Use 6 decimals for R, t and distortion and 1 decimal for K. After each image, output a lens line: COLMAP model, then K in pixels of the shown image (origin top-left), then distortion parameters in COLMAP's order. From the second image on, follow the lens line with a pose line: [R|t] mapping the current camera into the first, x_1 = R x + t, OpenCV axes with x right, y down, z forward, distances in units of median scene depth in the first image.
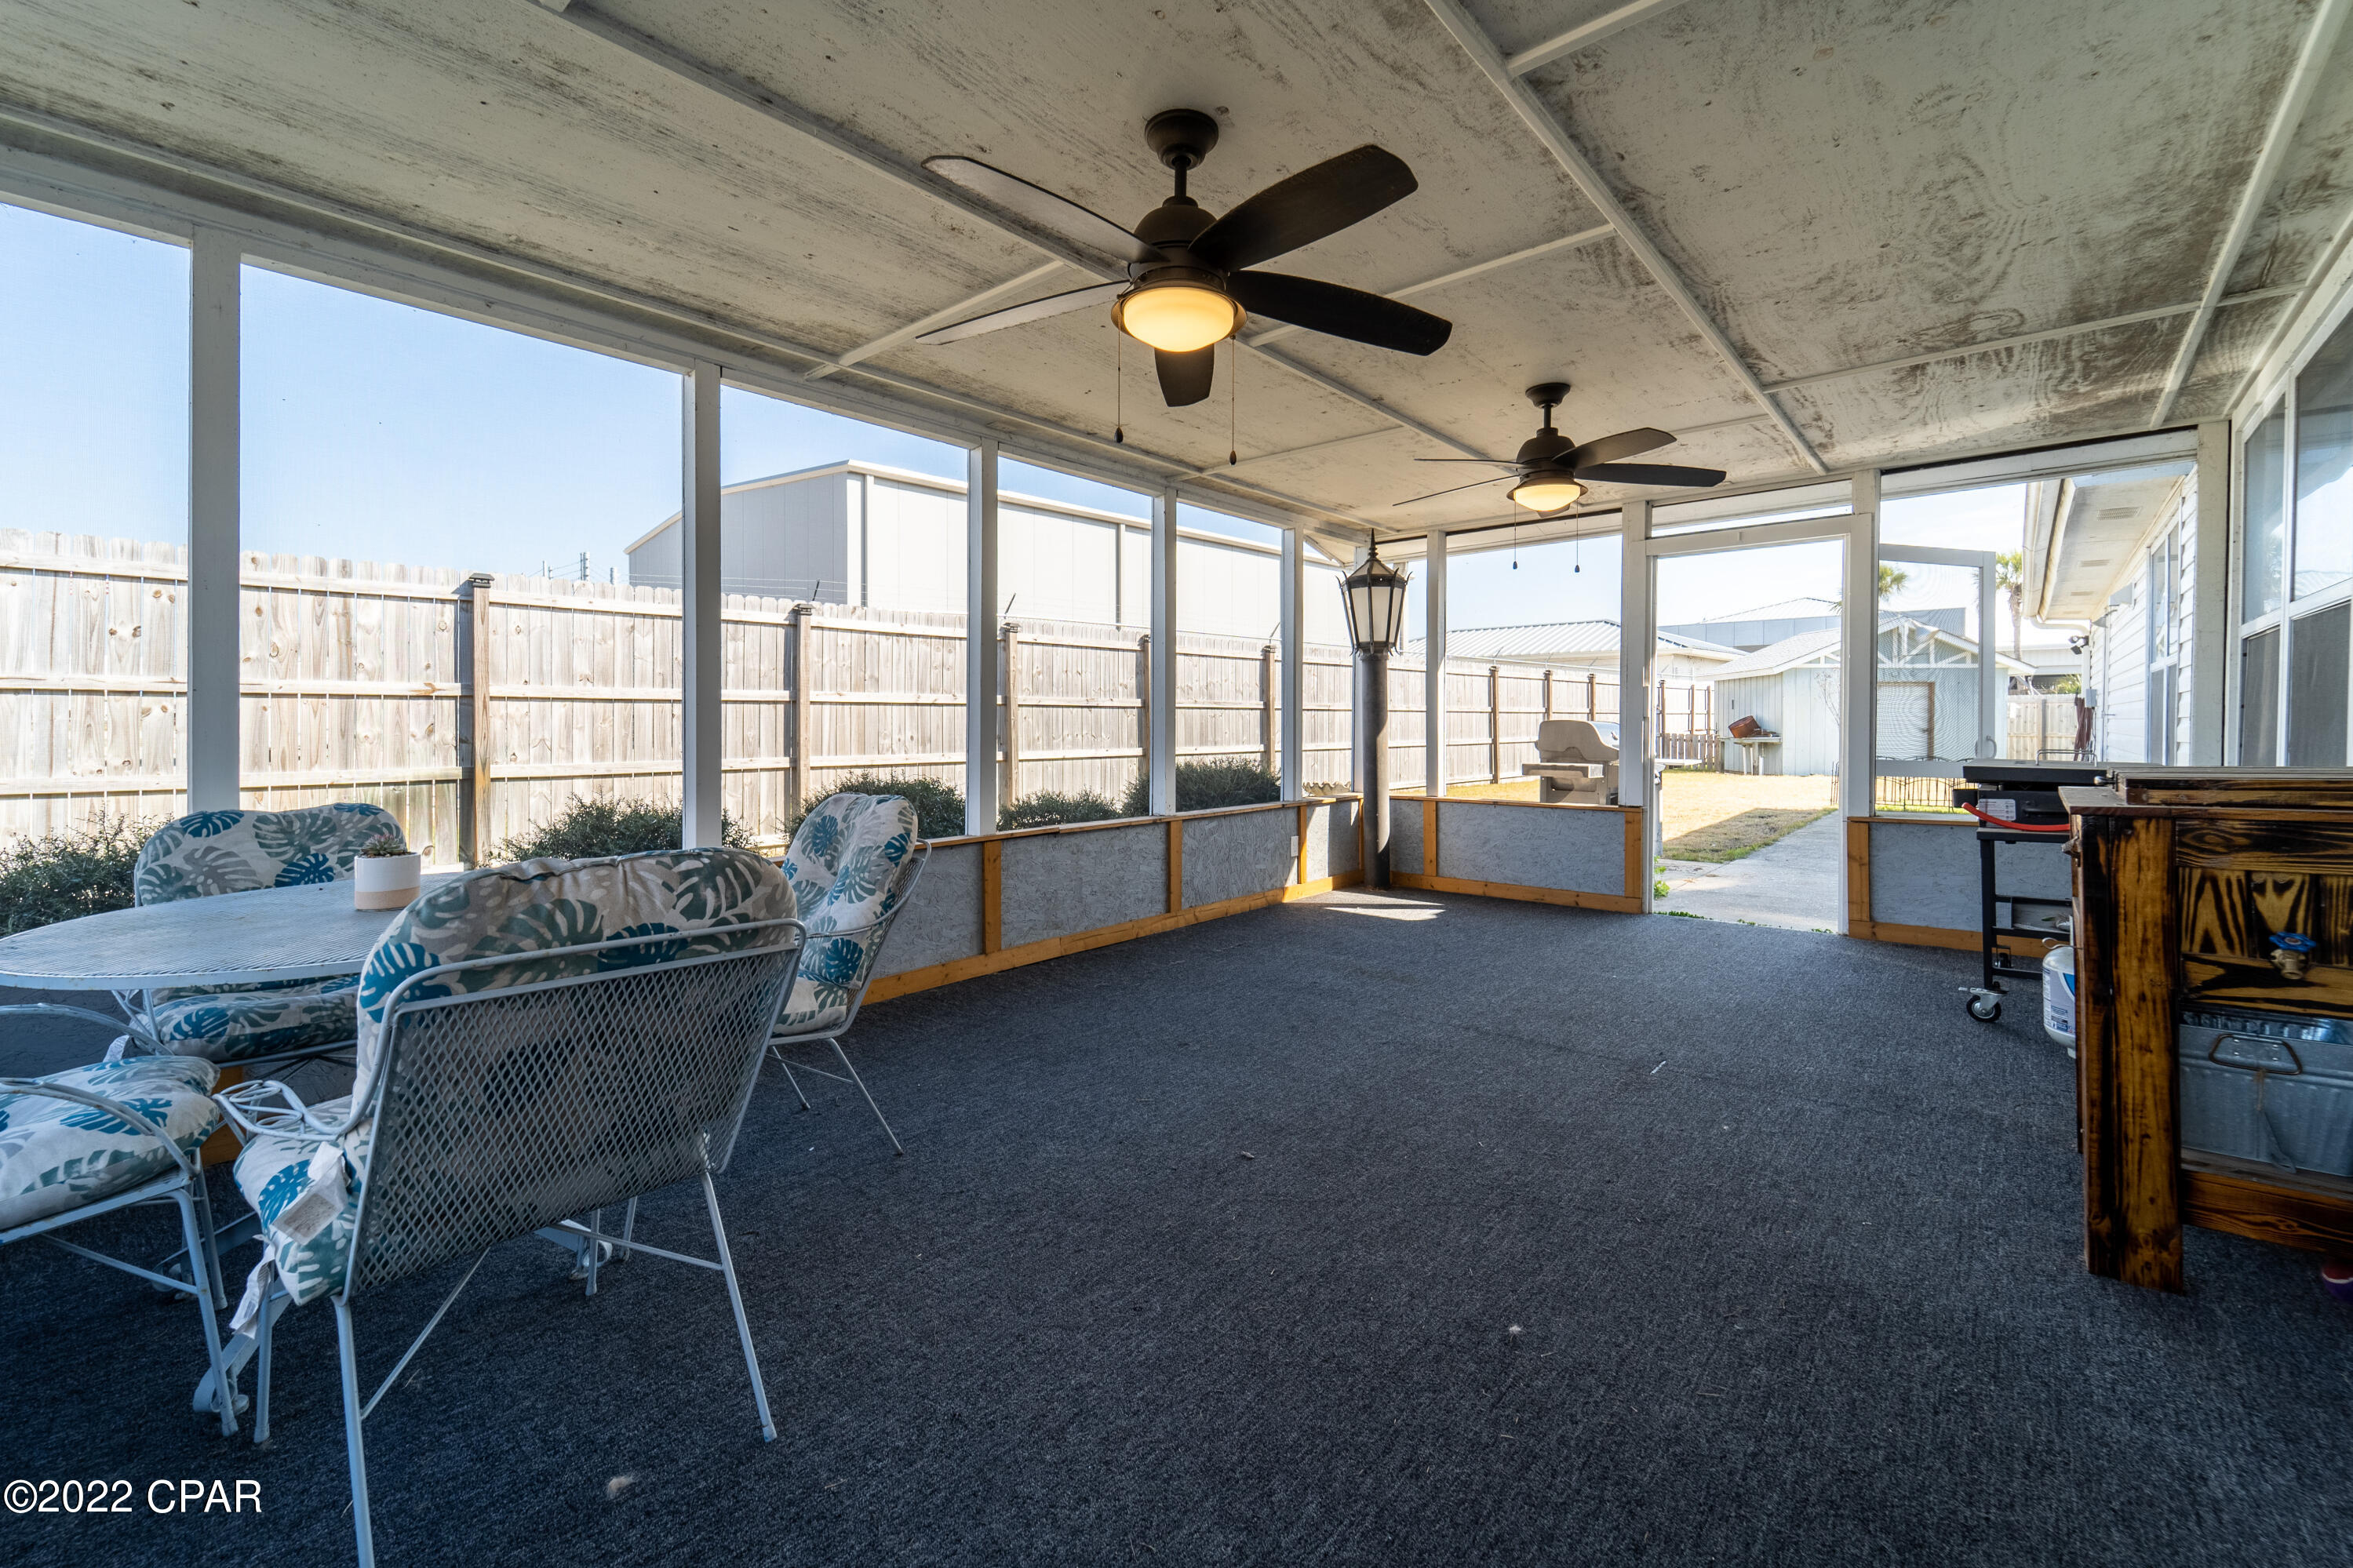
lens RADIAL K [[988.7, 0, 1180.0], [0, 988.7, 735.2], [0, 0, 1]] dist [0.001757, -0.000063]
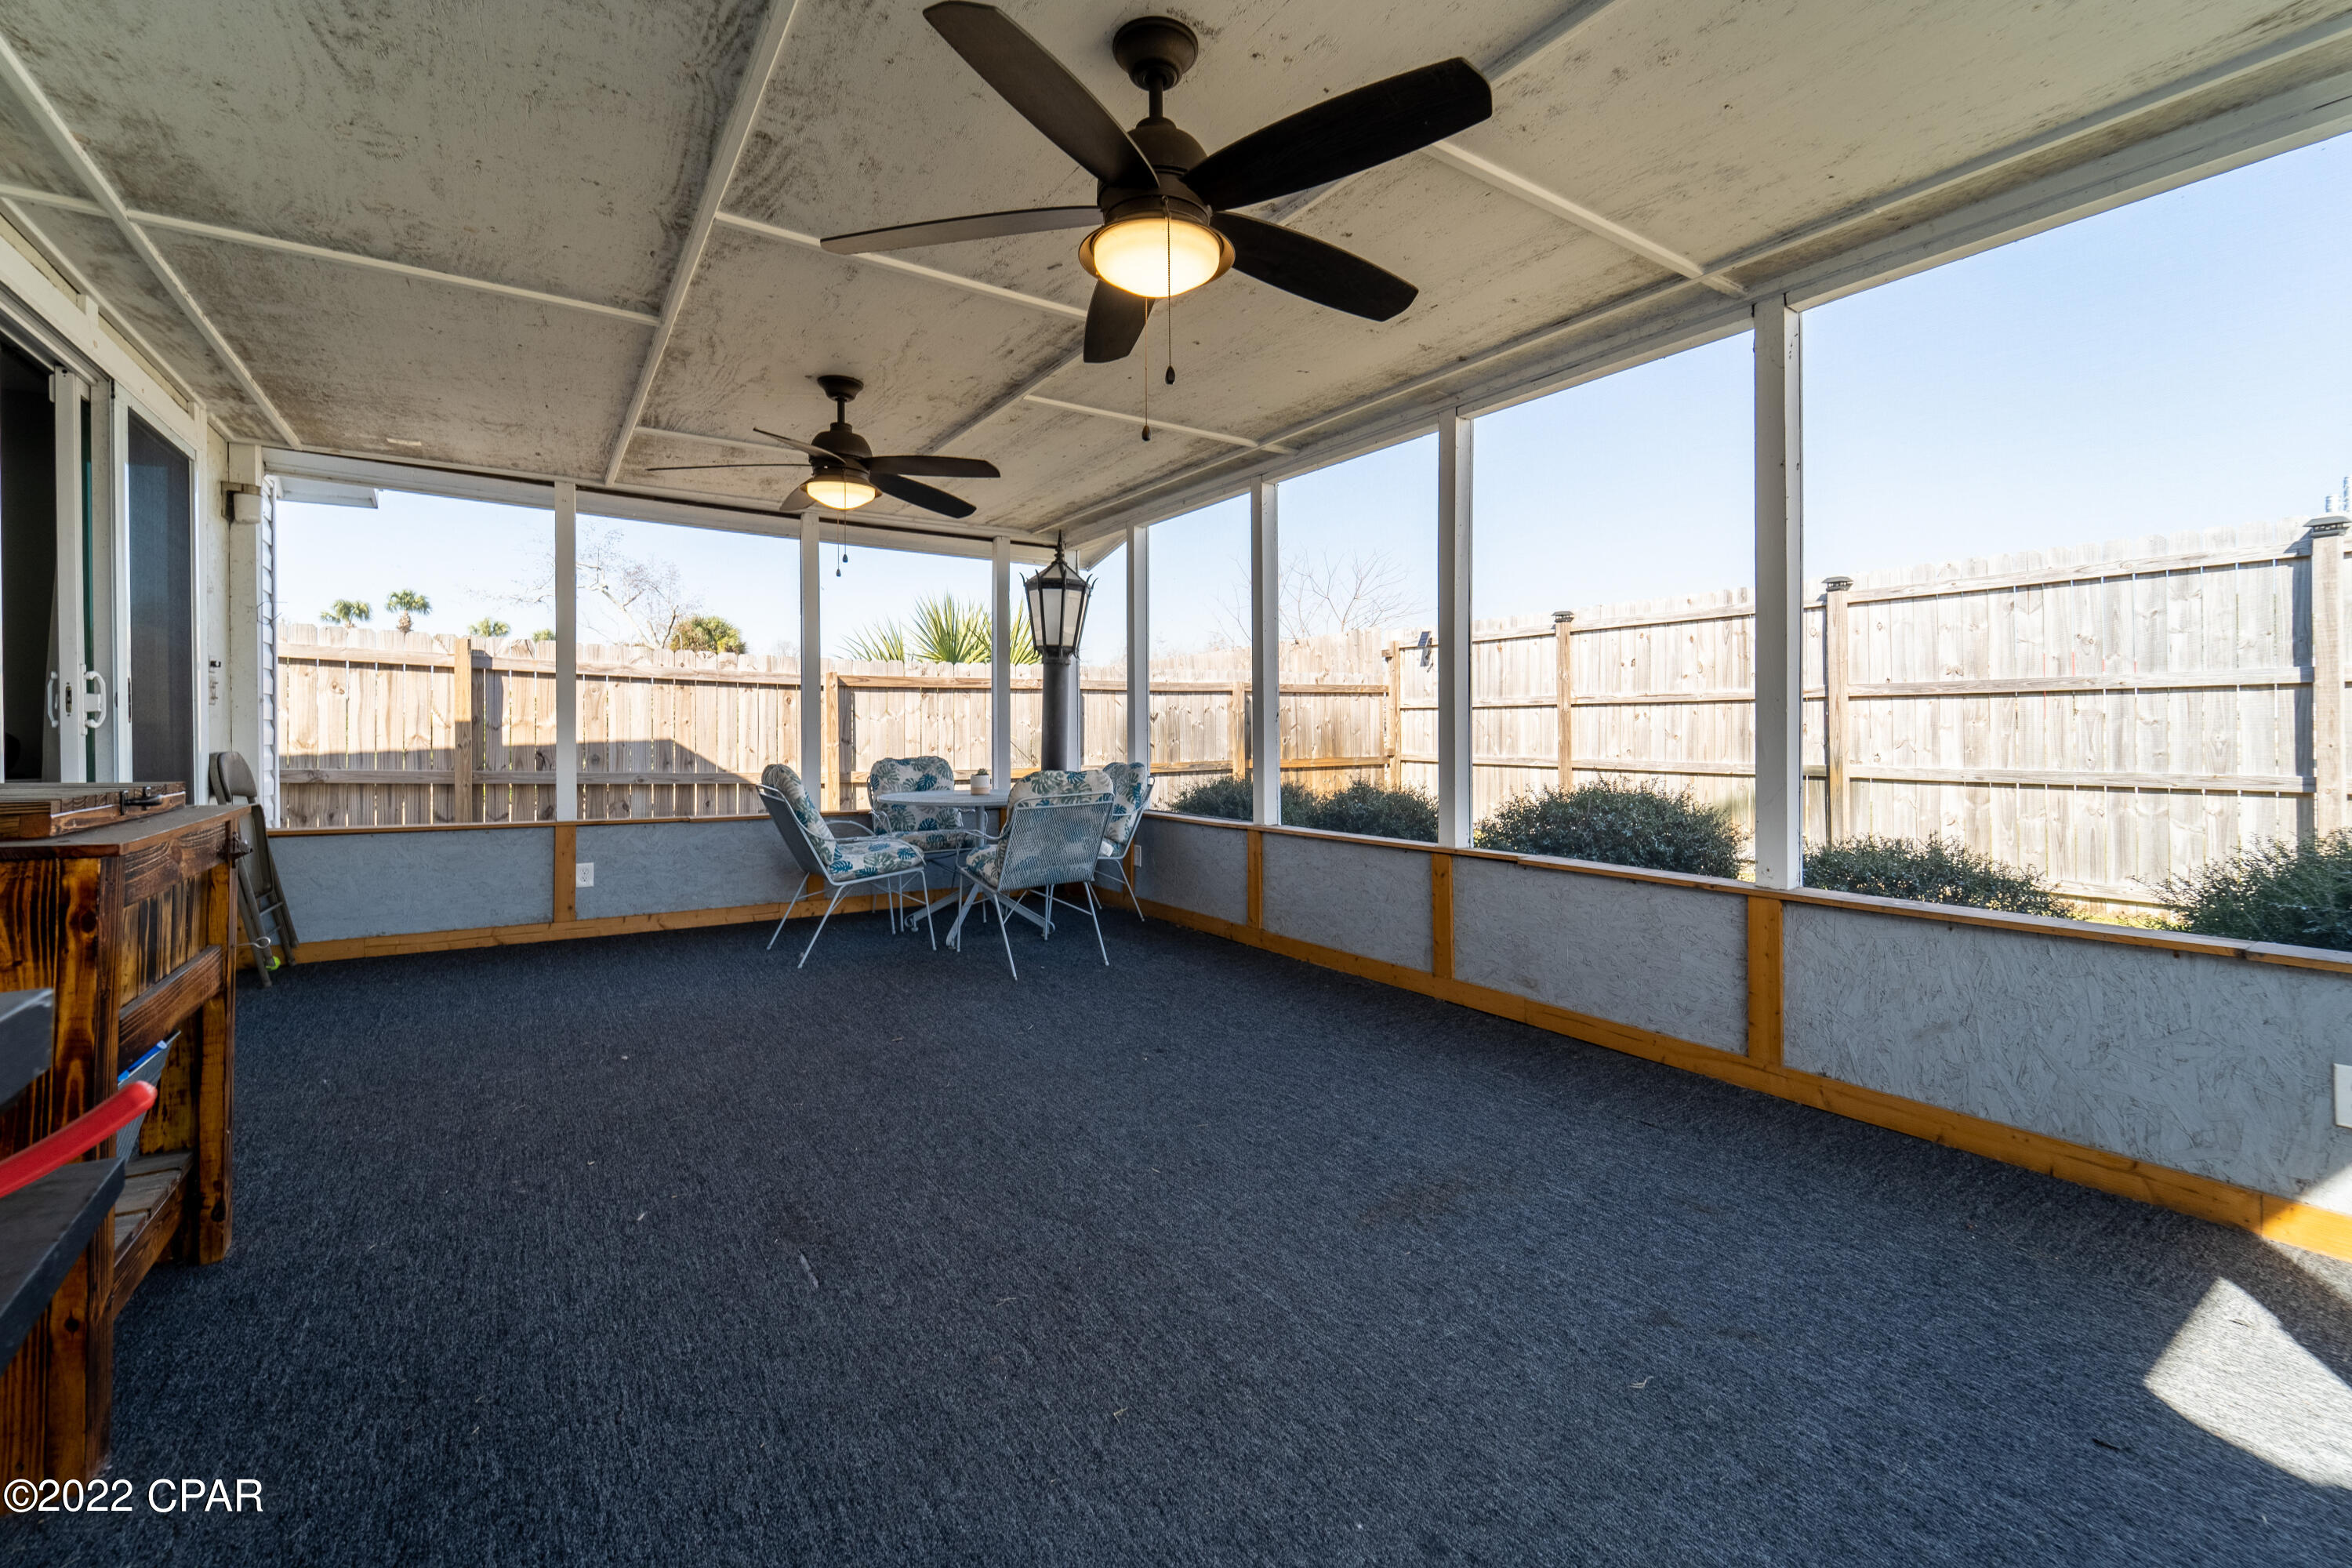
lens RADIAL K [[976.6, 0, 1178.2], [0, 976.6, 730.4], [0, 0, 1]] dist [0.000137, -0.000200]
pose [[-0.264267, 0.004265, -0.964440, 0.890566], [-0.007264, 0.999953, 0.006413, -0.012220], [0.964422, 0.008700, -0.264224, 1.210965]]
